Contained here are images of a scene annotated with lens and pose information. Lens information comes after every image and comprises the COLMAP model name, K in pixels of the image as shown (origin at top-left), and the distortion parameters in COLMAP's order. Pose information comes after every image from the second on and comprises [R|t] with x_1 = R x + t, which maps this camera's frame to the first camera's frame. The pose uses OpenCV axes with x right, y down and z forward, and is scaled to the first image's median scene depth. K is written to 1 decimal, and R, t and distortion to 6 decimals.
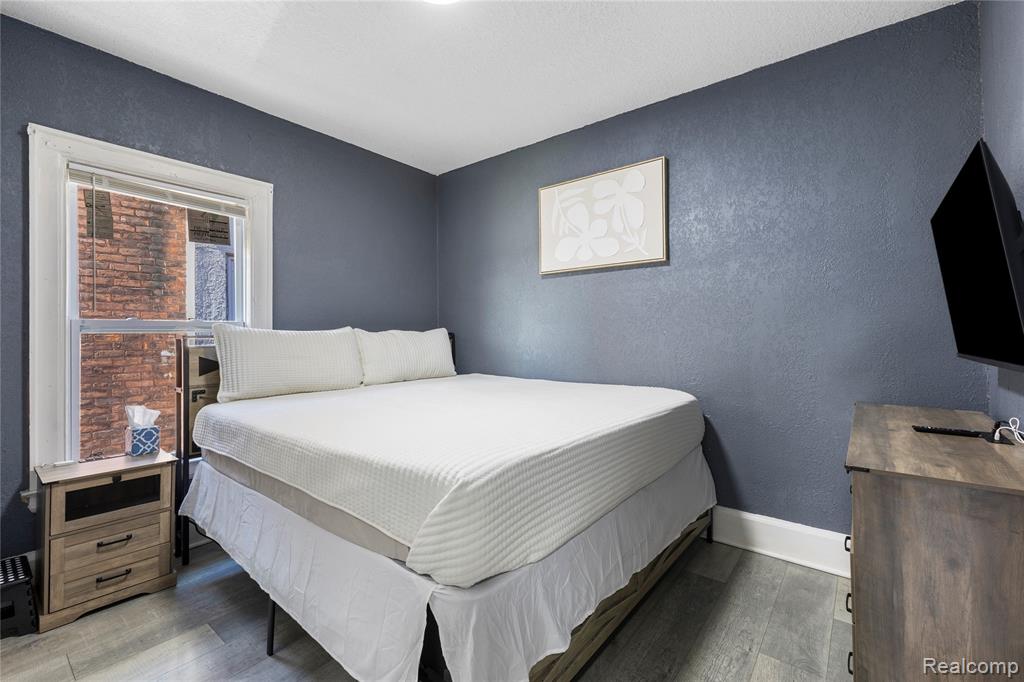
lens RADIAL K [[440.1, 0, 513.3], [0, 440.1, 338.3], [0, 0, 1]] dist [0.003613, 0.000755]
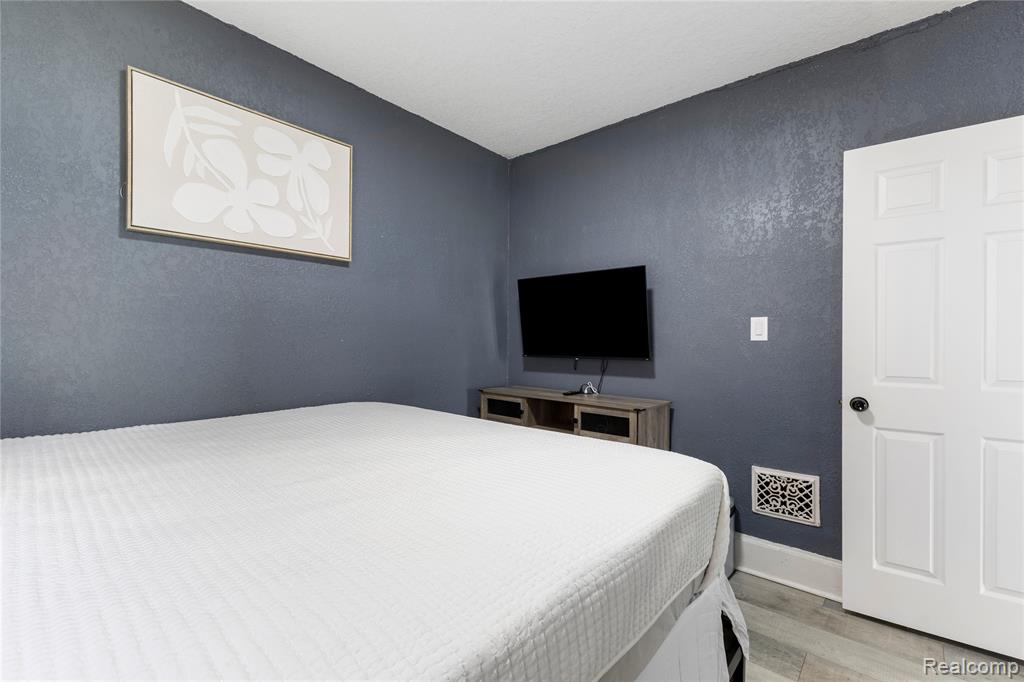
lens RADIAL K [[440.1, 0, 513.6], [0, 440.1, 342.8], [0, 0, 1]] dist [0.003613, 0.000755]
pose [[0.054673, 0.000118, 0.998504, -0.473589], [-0.007768, 0.999970, 0.000307, -0.012110], [-0.998474, -0.007773, 0.054672, 0.542175]]
